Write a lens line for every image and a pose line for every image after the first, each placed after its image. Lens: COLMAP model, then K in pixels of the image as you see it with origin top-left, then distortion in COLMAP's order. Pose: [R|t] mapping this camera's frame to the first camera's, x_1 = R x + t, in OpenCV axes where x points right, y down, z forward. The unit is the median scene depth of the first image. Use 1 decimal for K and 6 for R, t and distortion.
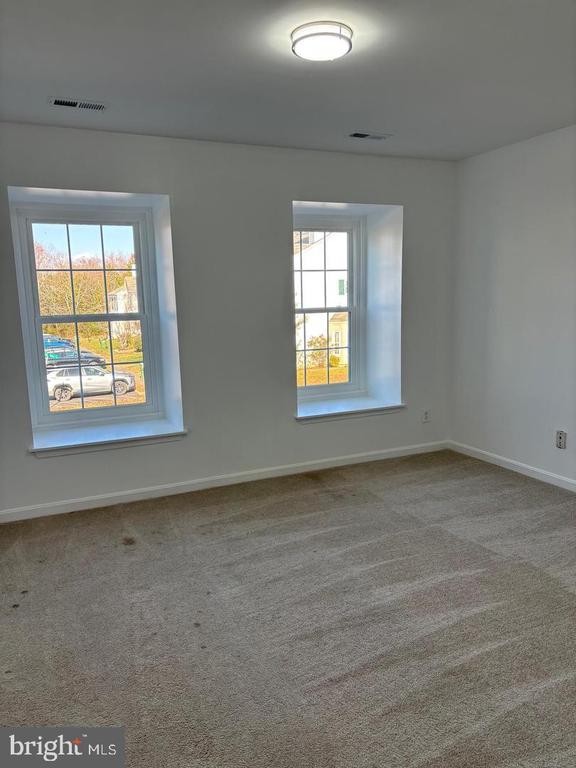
lens RADIAL K [[577.1, 0, 288.2], [0, 577.1, 384.7], [0, 0, 1]] dist [0.049602, -0.050818]
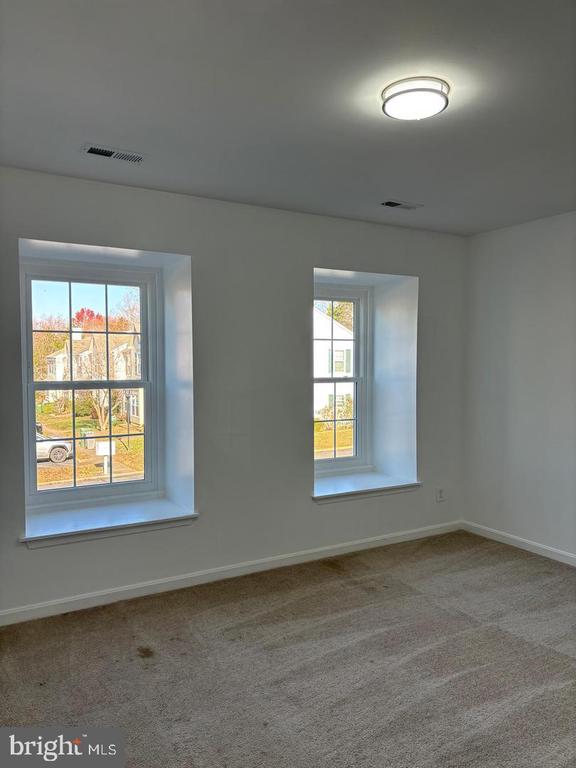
lens RADIAL K [[577.1, 0, 285.6], [0, 577.1, 383.6], [0, 0, 1]] dist [0.049602, -0.050818]
pose [[0.994784, 0.020064, 0.100010, -0.145106], [-0.008272, 0.993103, -0.116956, -0.016101], [-0.101667, 0.115519, 0.988089, 0.093306]]
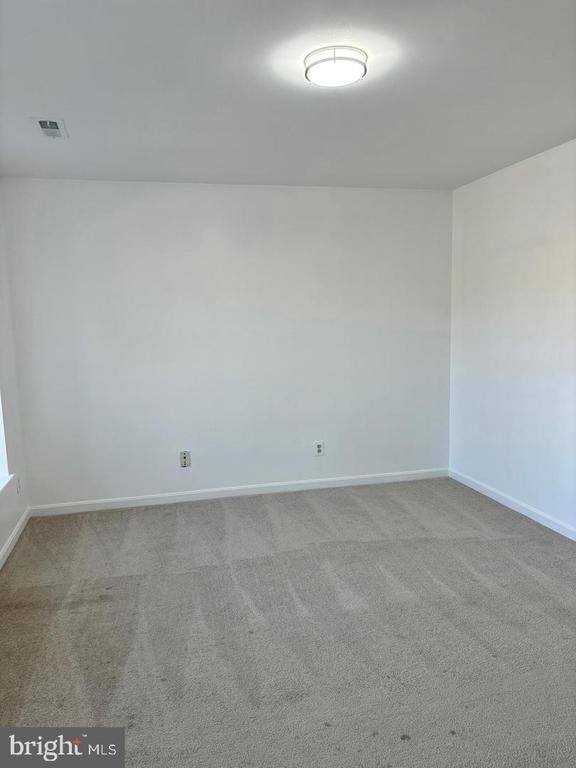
lens RADIAL K [[577.1, 0, 288.5], [0, 577.1, 384.1], [0, 0, 1]] dist [0.049602, -0.050818]
pose [[0.191677, -0.093265, 0.977017, -0.595414], [0.171083, 0.983409, 0.060311, -0.083683], [-0.966432, 0.155590, 0.204453, 0.600827]]
